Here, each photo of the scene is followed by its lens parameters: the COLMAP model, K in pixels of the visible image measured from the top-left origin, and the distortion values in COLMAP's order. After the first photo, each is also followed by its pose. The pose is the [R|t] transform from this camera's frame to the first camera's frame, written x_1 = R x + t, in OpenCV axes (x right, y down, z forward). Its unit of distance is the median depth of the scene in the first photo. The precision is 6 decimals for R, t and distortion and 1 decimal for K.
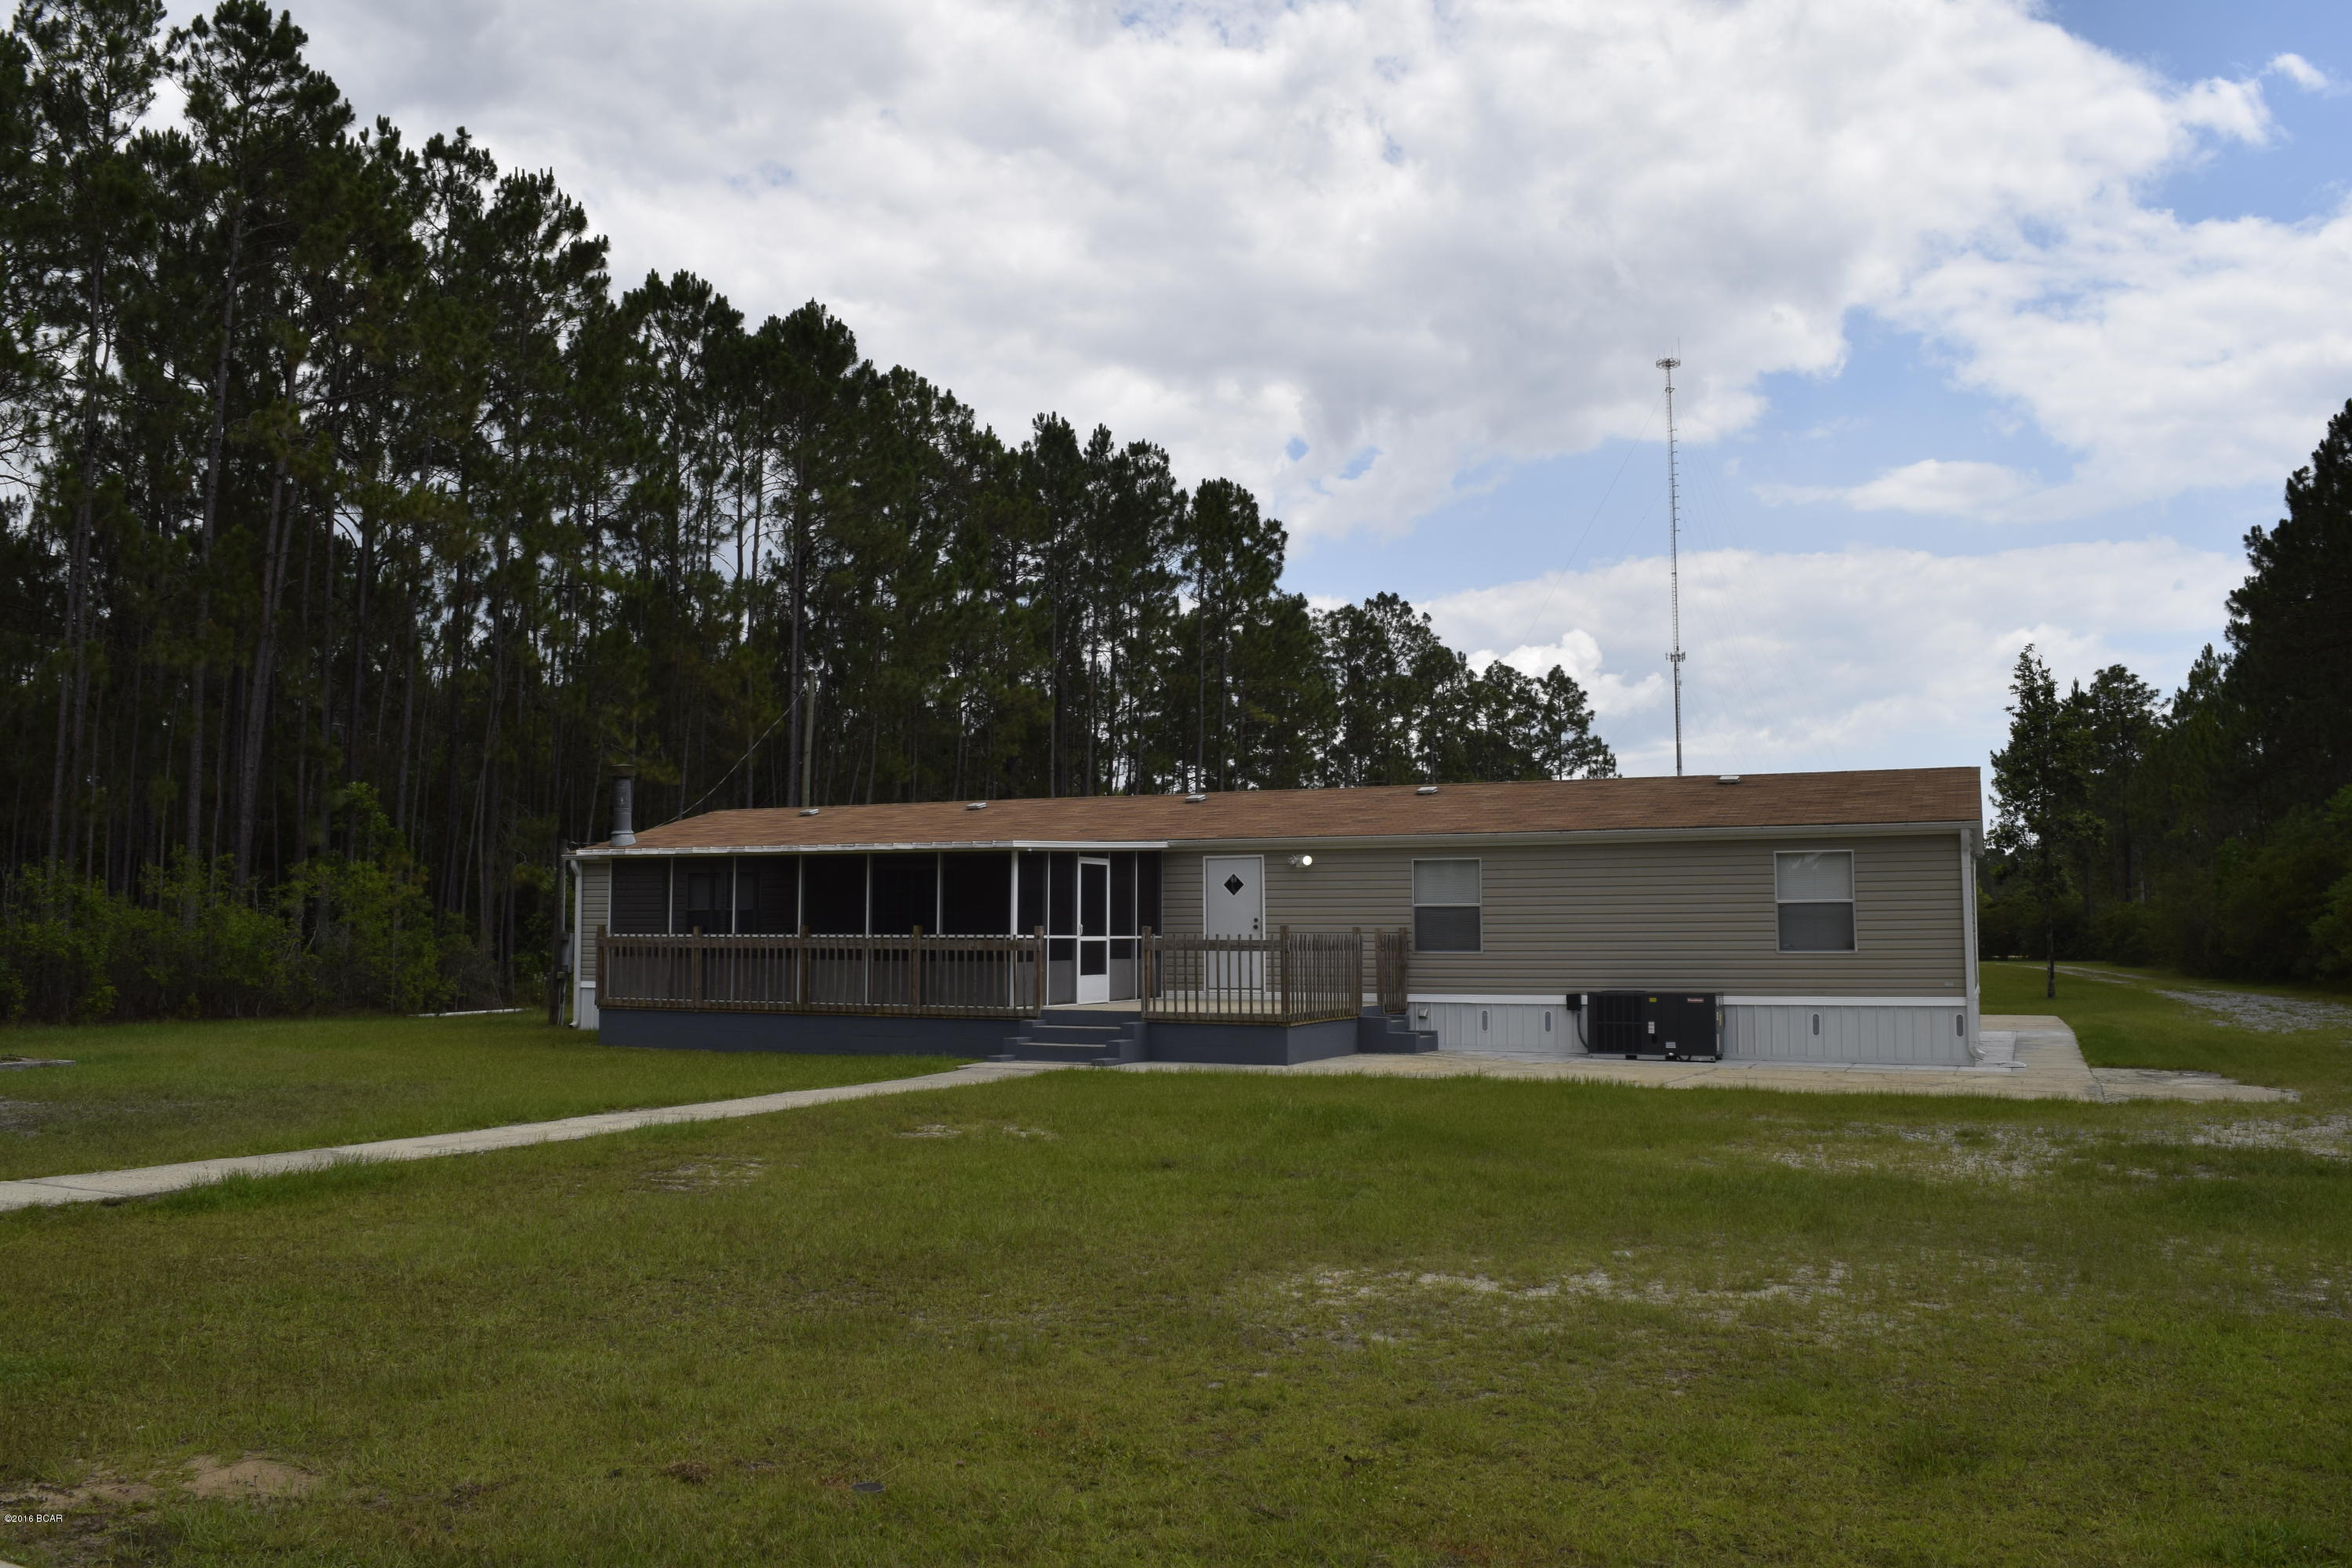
lens RADIAL K [[1818.3, 0, 1176.0], [0, 1818.3, 784.0], [0, 0, 1]] dist [-0.070672, -0.000538]
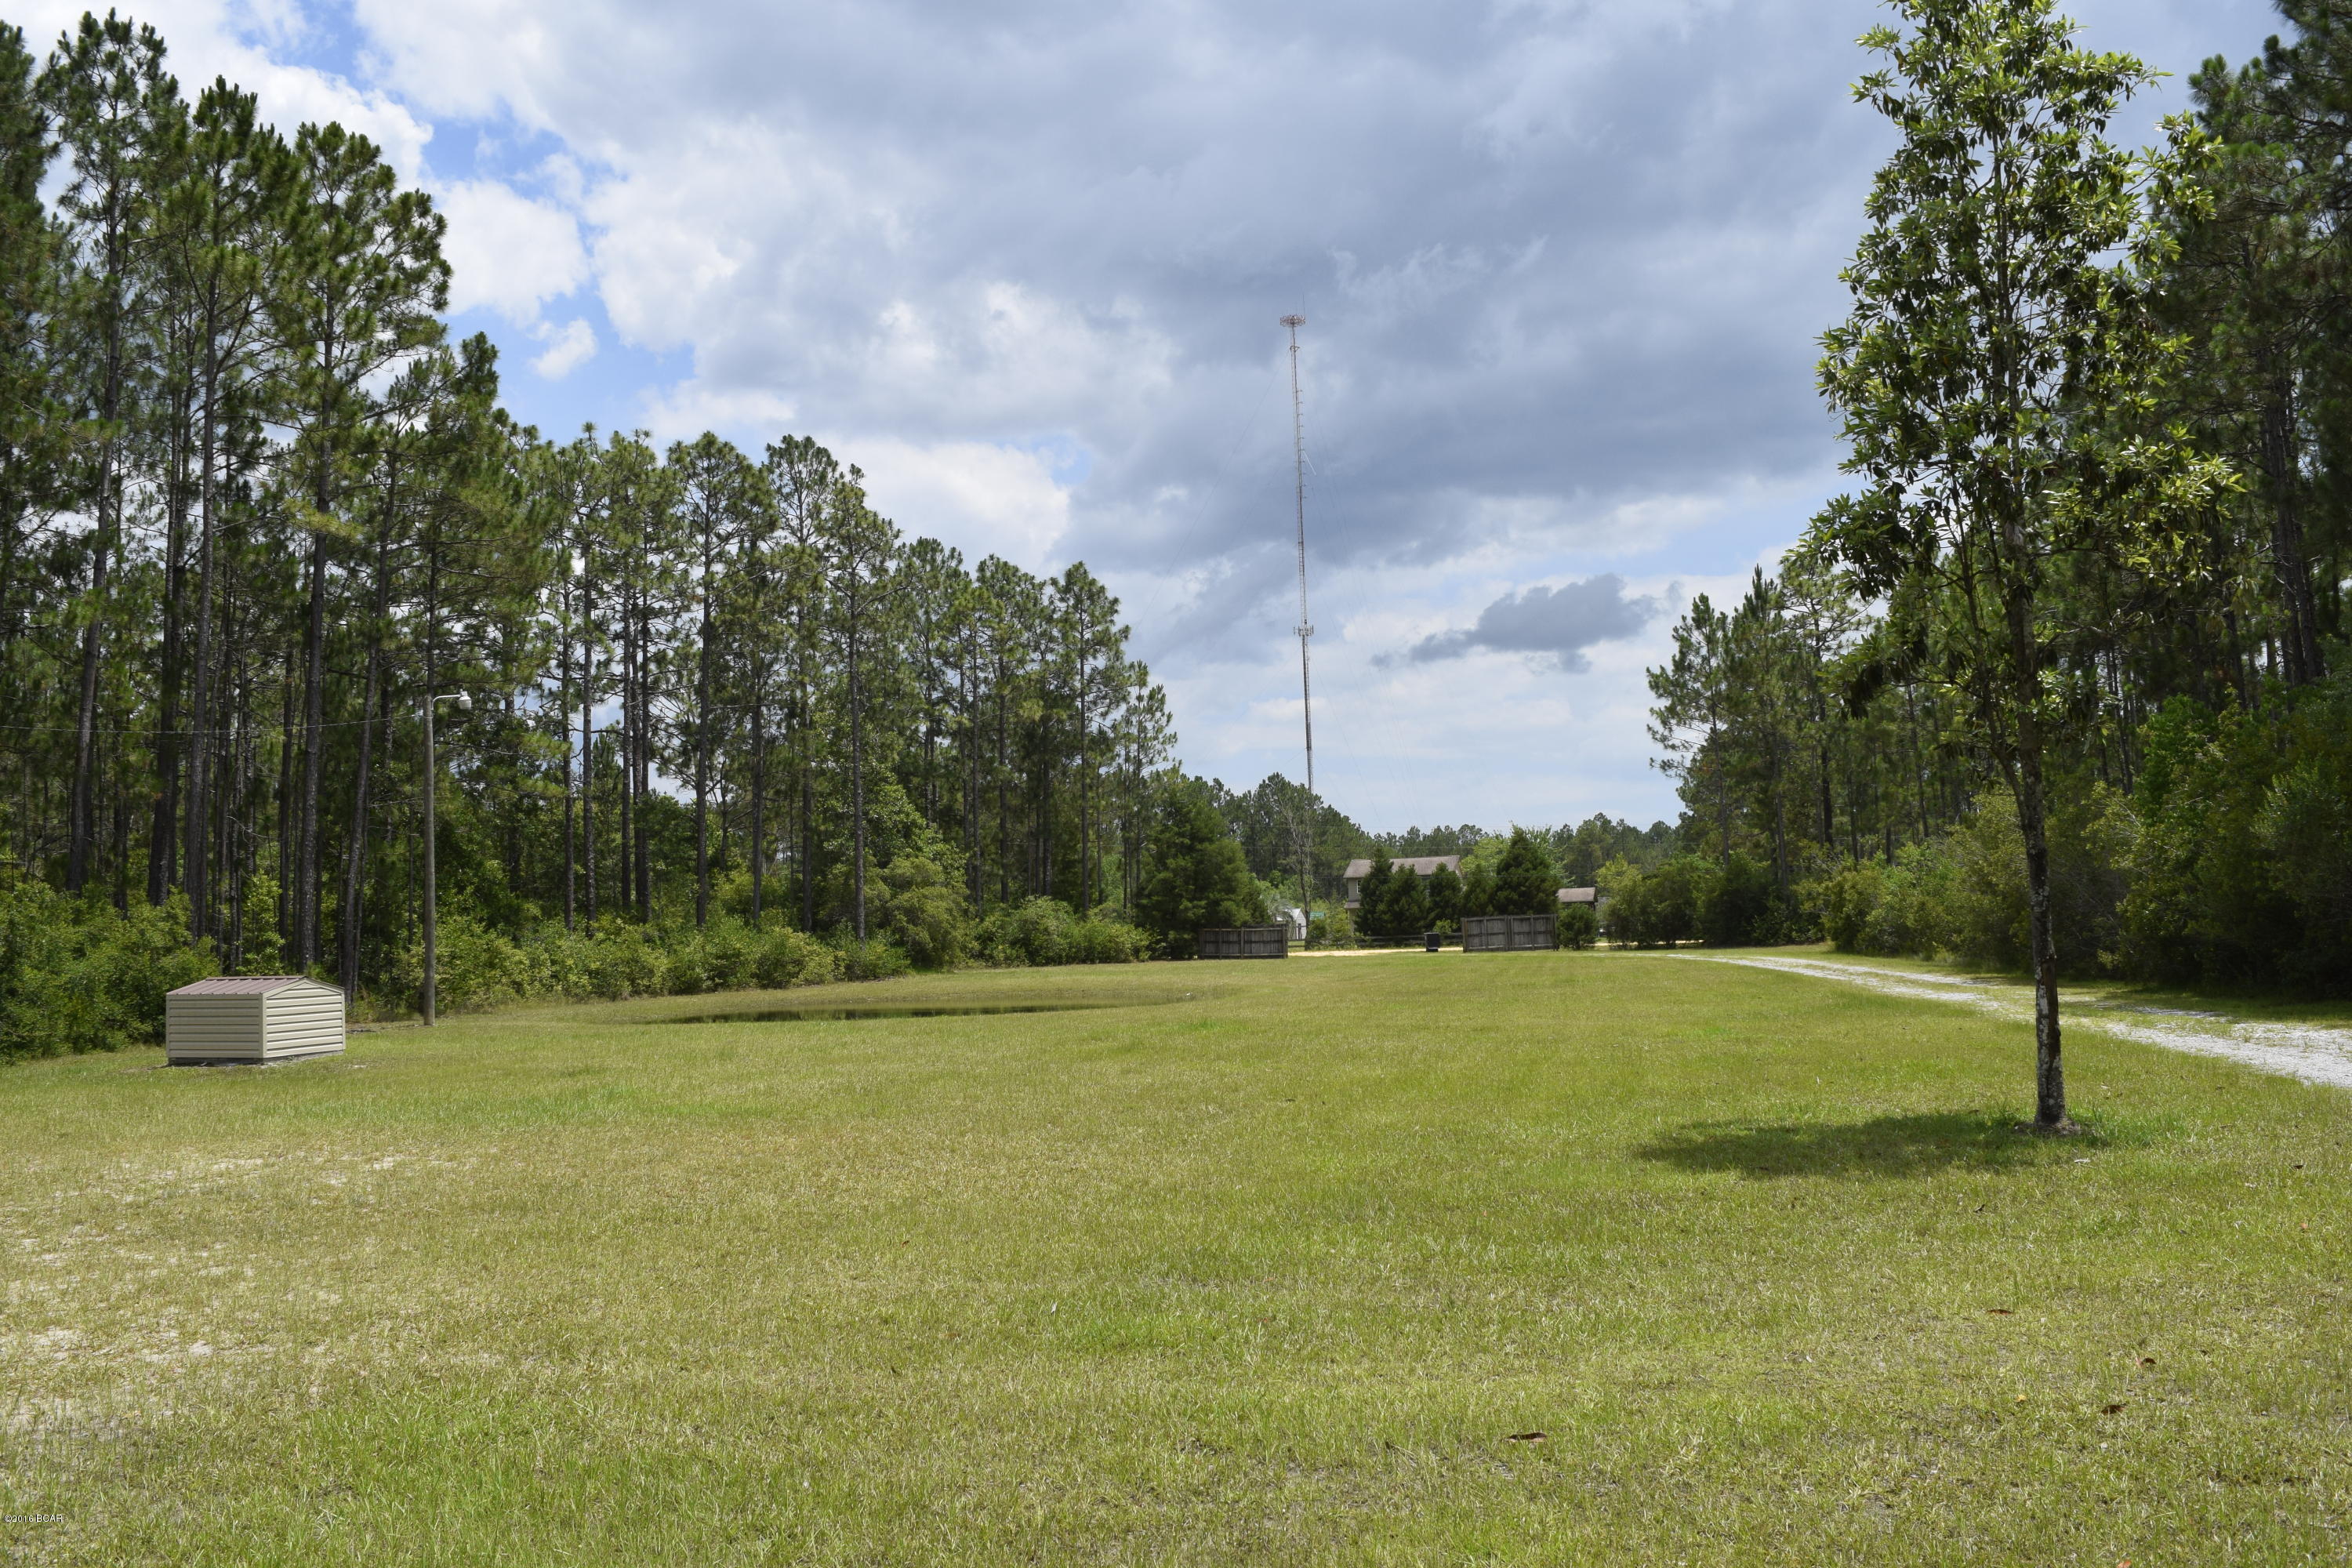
lens RADIAL K [[1818.3, 0, 1176.0], [0, 1818.3, 784.0], [0, 0, 1]] dist [-0.070672, -0.000538]
pose [[0.982500, -0.019812, 0.185204, 0.127448], [0.020013, 0.999799, 0.000785, 0.026544], [-0.185182, 0.002935, 0.982700, 0.312460]]
